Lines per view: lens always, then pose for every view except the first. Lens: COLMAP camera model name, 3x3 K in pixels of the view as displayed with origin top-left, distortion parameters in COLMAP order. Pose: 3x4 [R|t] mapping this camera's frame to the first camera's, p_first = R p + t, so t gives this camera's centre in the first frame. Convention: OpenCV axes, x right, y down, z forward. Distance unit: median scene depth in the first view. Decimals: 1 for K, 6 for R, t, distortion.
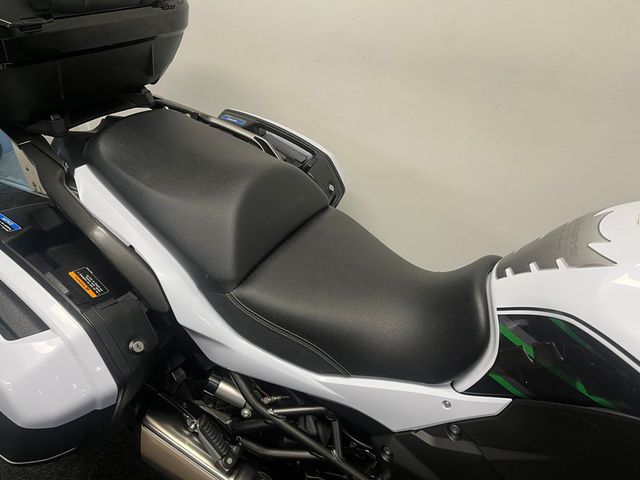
lens RADIAL K [[481.3, 0, 318.7], [0, 481.3, 242.3], [0, 0, 1]] dist [0.063418, -0.072460]
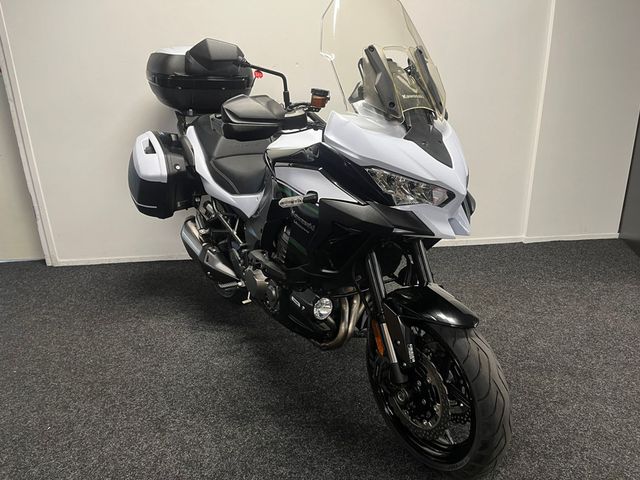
lens RADIAL K [[481.3, 0, 322.6], [0, 481.3, 237.9], [0, 0, 1]] dist [0.063418, -0.072460]
pose [[0.889834, 0.140534, -0.434103, 1.596324], [-0.242793, 0.951349, -0.189698, 0.858199], [0.386325, 0.274198, 0.880664, -1.079601]]
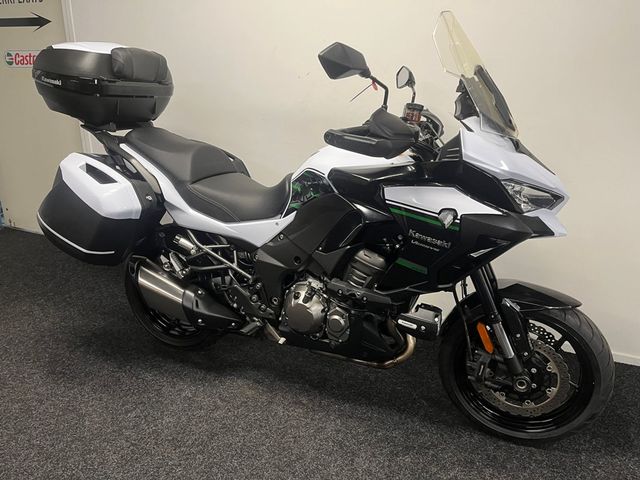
lens RADIAL K [[481.3, 0, 326.2], [0, 481.3, 237.8], [0, 0, 1]] dist [0.063418, -0.072460]
pose [[0.995232, -0.005016, 0.097403, 0.240914], [0.029713, 0.966798, -0.253808, 0.901526], [-0.092896, 0.255492, 0.962338, -1.196249]]
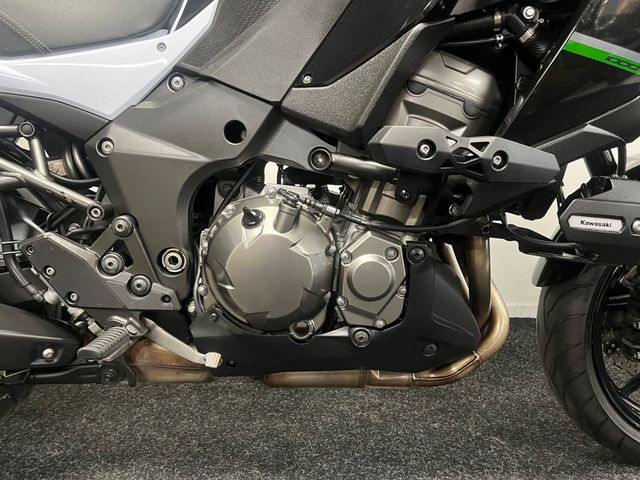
lens RADIAL K [[481.3, 0, 322.3], [0, 481.3, 244.4], [0, 0, 1]] dist [0.063418, -0.072460]
pose [[0.880062, -0.087428, 0.466740, 0.060597], [0.247825, 0.922992, -0.294396, 0.894562], [-0.405059, 0.374757, 0.833957, 0.221772]]
